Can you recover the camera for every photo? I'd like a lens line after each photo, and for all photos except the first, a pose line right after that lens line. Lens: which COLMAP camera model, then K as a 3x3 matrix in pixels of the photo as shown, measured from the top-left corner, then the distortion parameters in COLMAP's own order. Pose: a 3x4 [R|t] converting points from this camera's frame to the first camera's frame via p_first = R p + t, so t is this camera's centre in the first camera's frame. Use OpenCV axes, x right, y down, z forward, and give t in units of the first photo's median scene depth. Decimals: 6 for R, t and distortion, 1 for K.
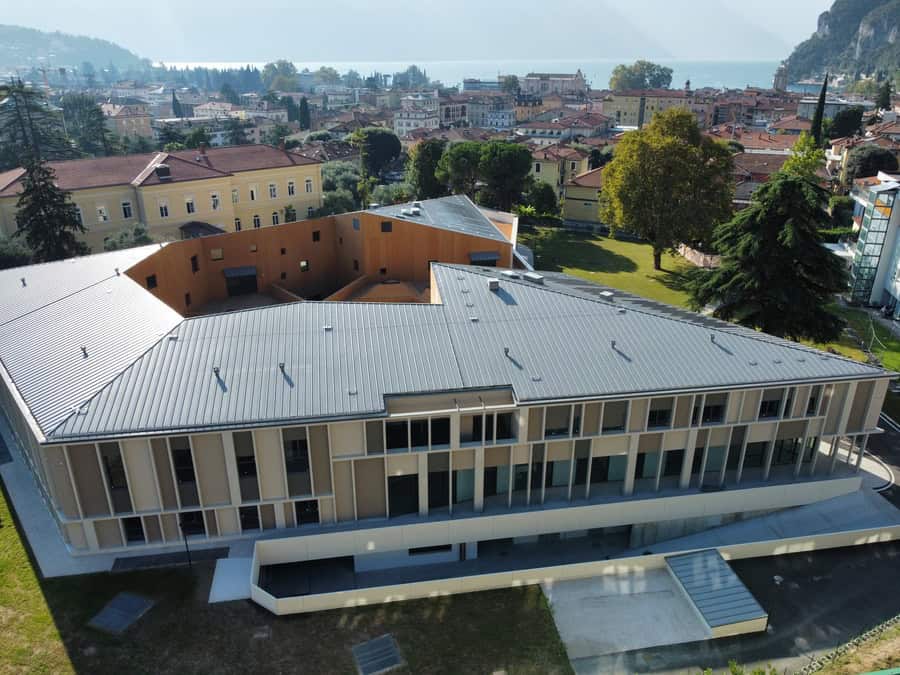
lens RADIAL K [[680.3, 0, 448.7], [0, 680.3, 338.2], [0, 0, 1]] dist [-0.006143, -0.000664]
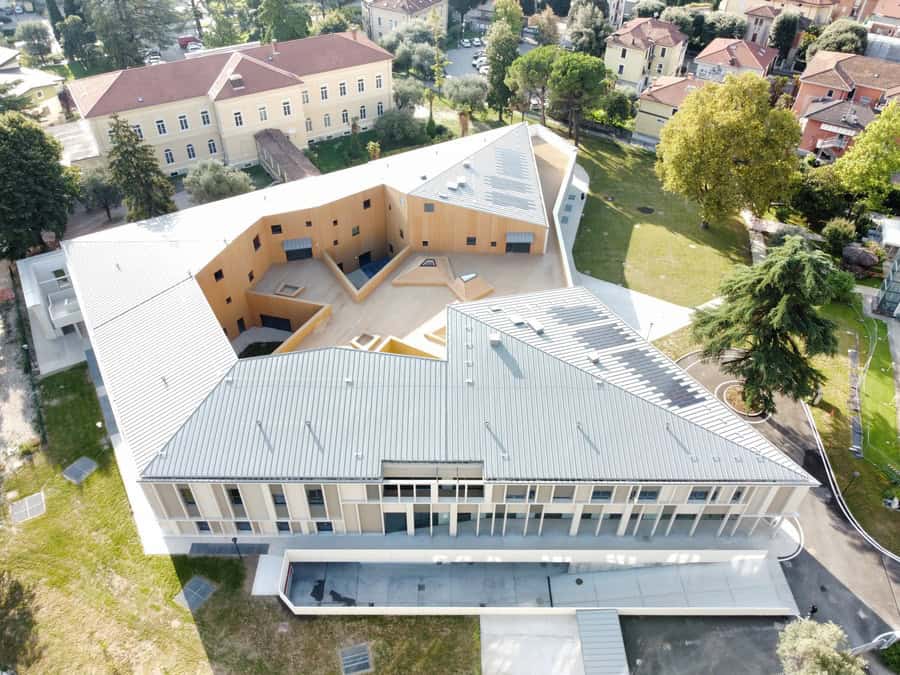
lens RADIAL K [[680.3, 0, 448.7], [0, 680.3, 338.2], [0, 0, 1]] dist [-0.006143, -0.000664]
pose [[0.986794, 0.113423, -0.115641, 0.150613], [-0.069836, 0.942067, 0.328073, -0.560053], [0.146153, -0.315665, 0.937547, -0.118589]]
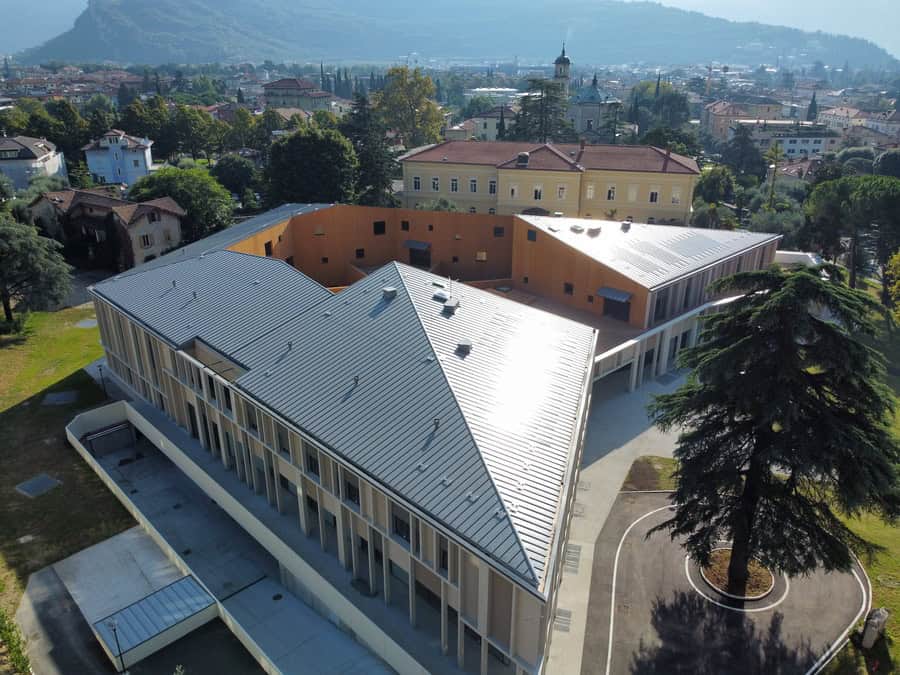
lens RADIAL K [[680.3, 0, 448.7], [0, 680.3, 338.2], [0, 0, 1]] dist [-0.006143, -0.000664]
pose [[0.567274, 0.317810, -0.759734, 1.064842], [-0.318265, 0.935462, 0.153680, -0.238090], [0.759544, 0.154618, 0.631812, 0.567376]]
